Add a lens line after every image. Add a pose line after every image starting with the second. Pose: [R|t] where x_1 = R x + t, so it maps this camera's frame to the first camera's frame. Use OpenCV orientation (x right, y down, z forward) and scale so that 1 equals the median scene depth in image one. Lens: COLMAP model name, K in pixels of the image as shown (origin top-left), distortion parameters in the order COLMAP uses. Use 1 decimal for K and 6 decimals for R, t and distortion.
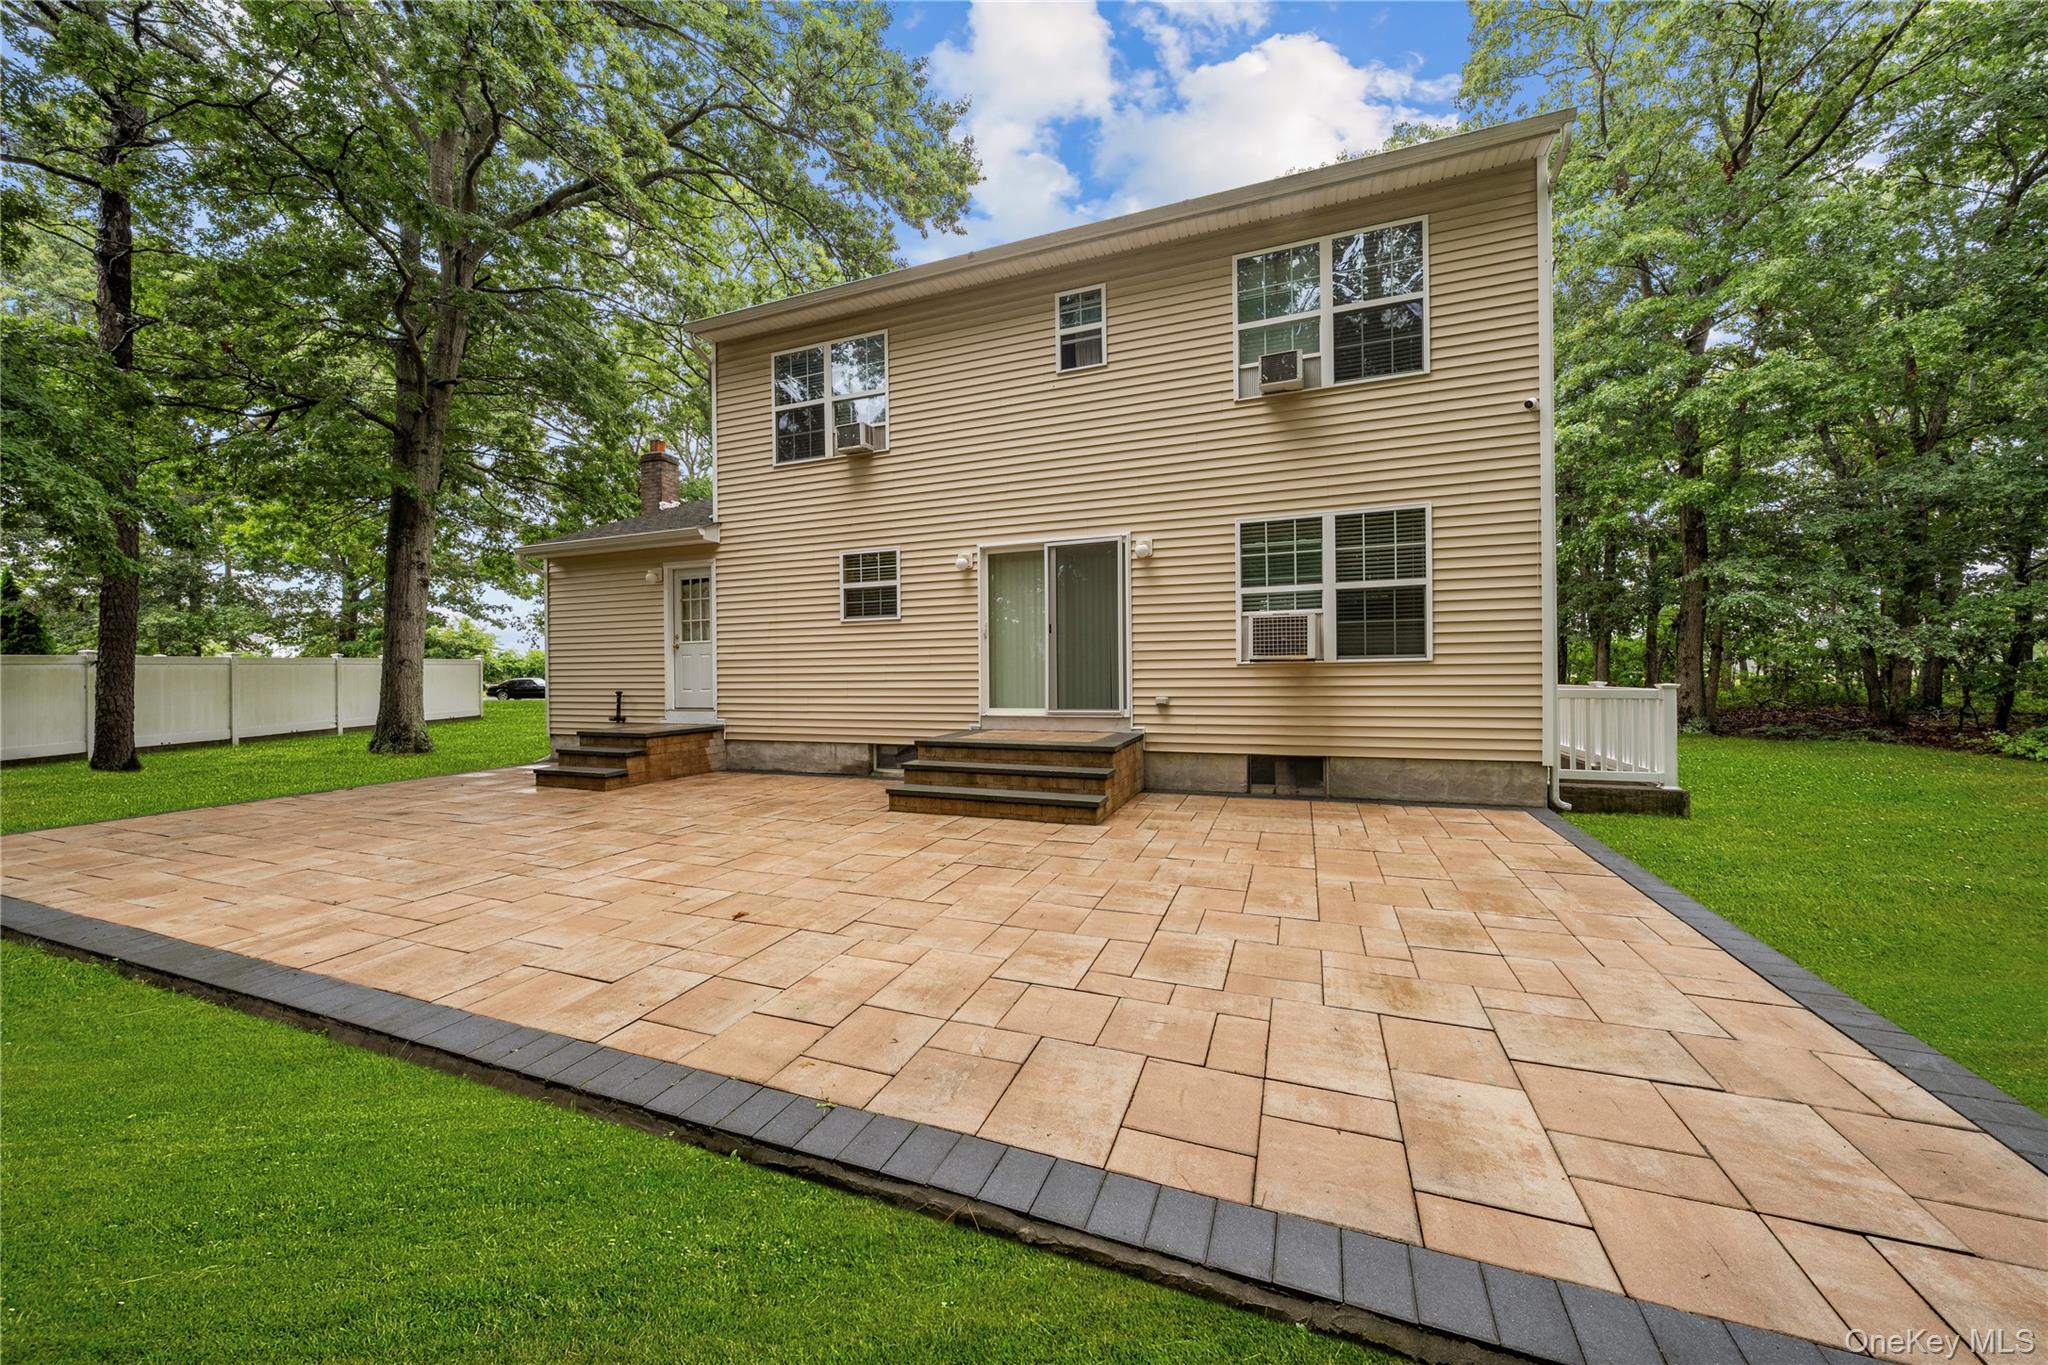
lens RADIAL K [[718.8, 0, 1027.6], [0, 718.8, 681.3], [0, 0, 1]] dist [-0.001378, -0.000137]
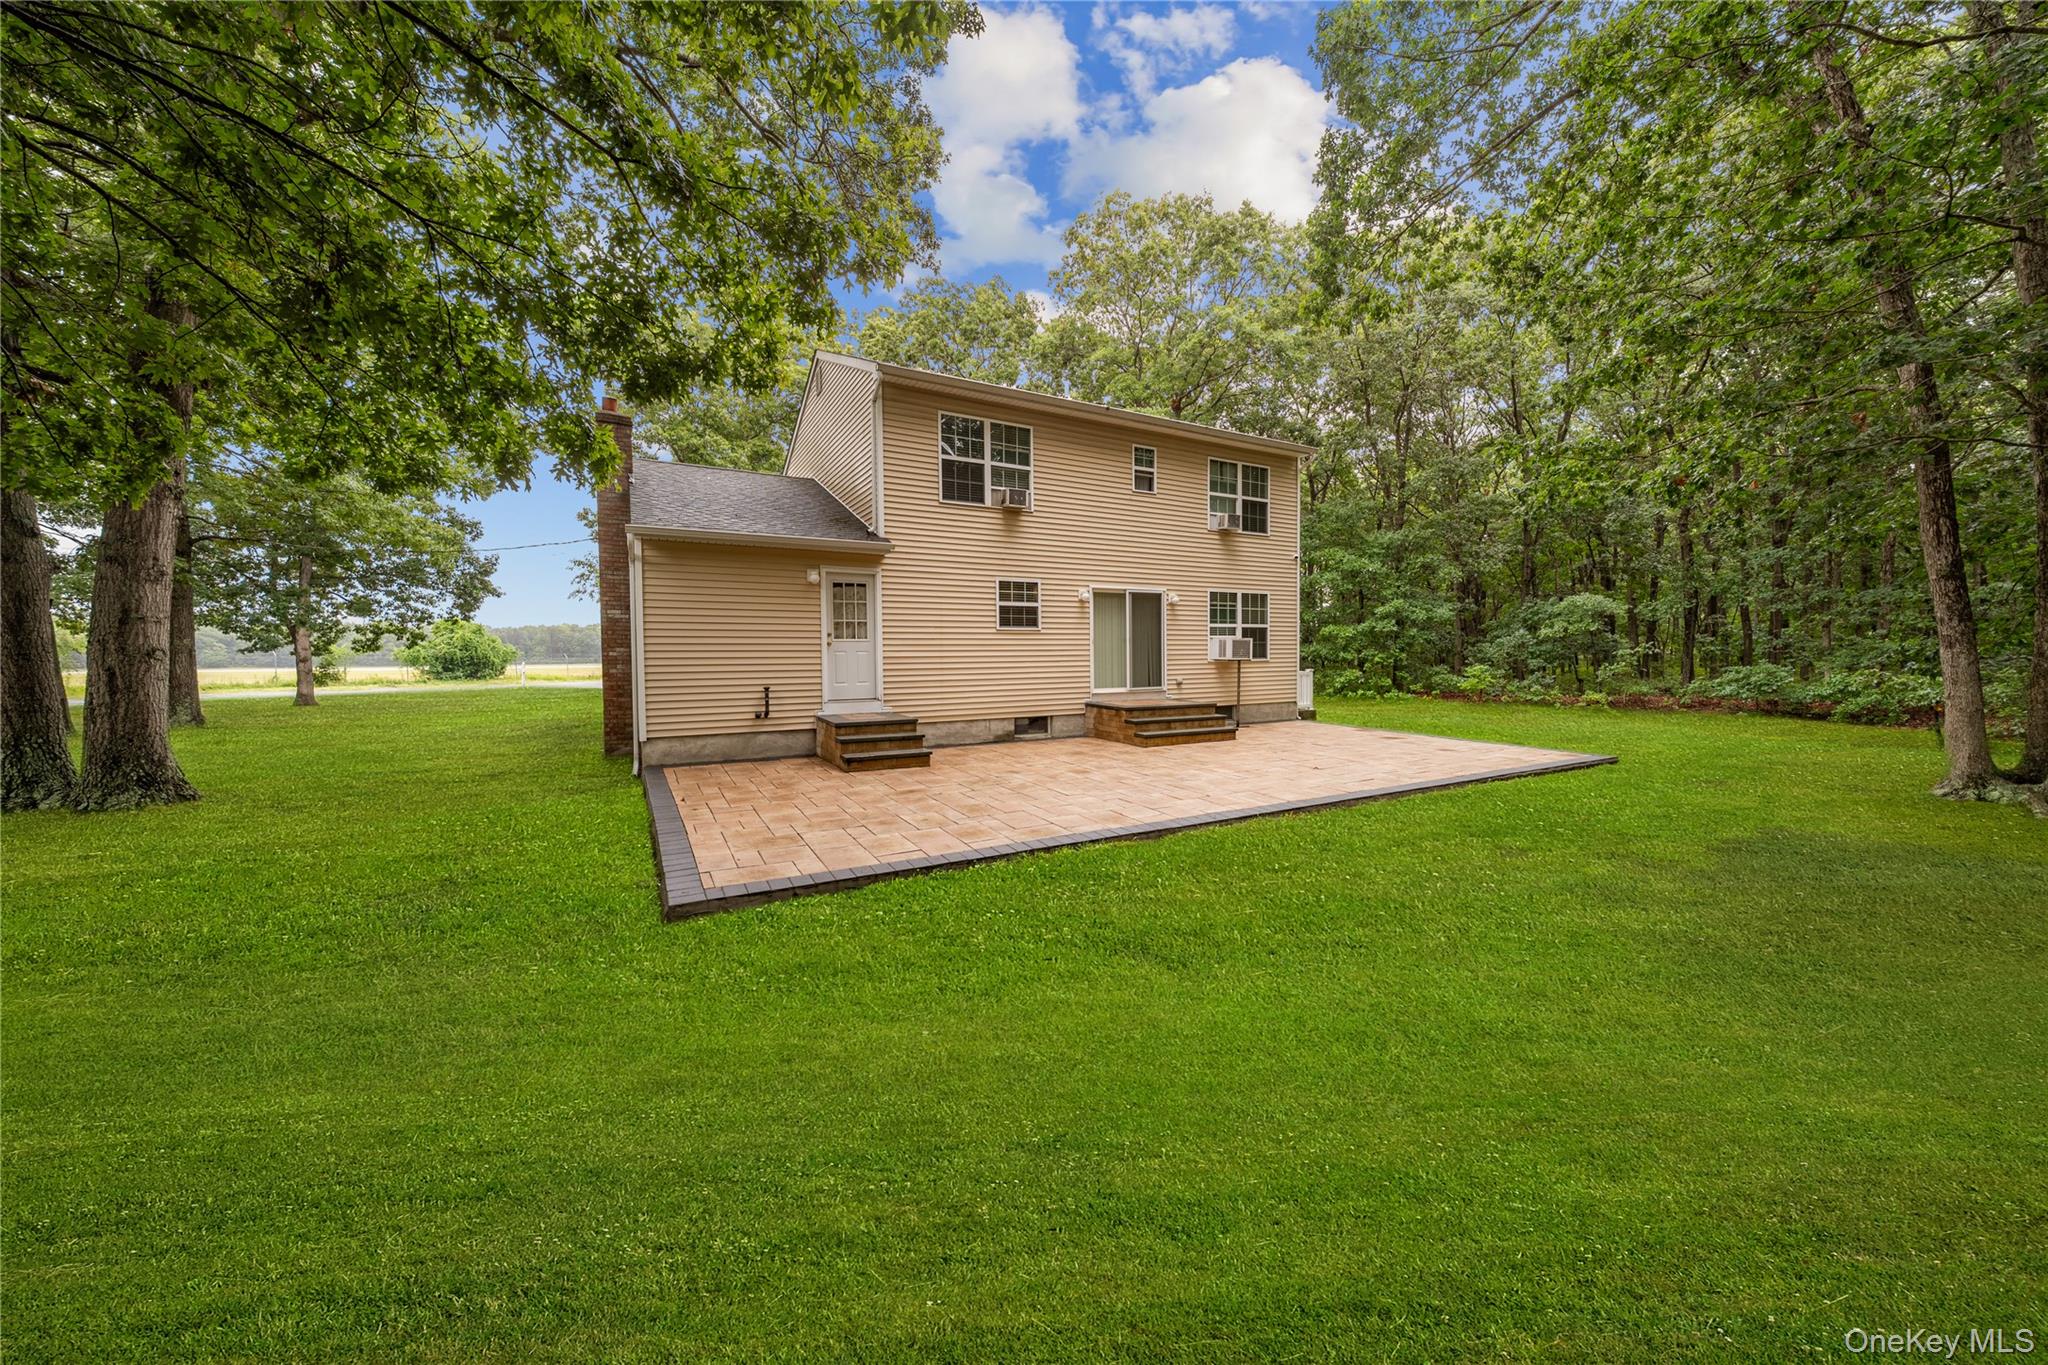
lens RADIAL K [[718.8, 0, 1027.6], [0, 718.8, 681.3], [0, 0, 1]] dist [-0.001378, -0.000137]
pose [[0.638629, -0.022718, 0.769179, -1.462181], [0.009047, 0.999717, 0.022015, -0.016377], [-0.769461, -0.007100, 0.638654, 0.100889]]
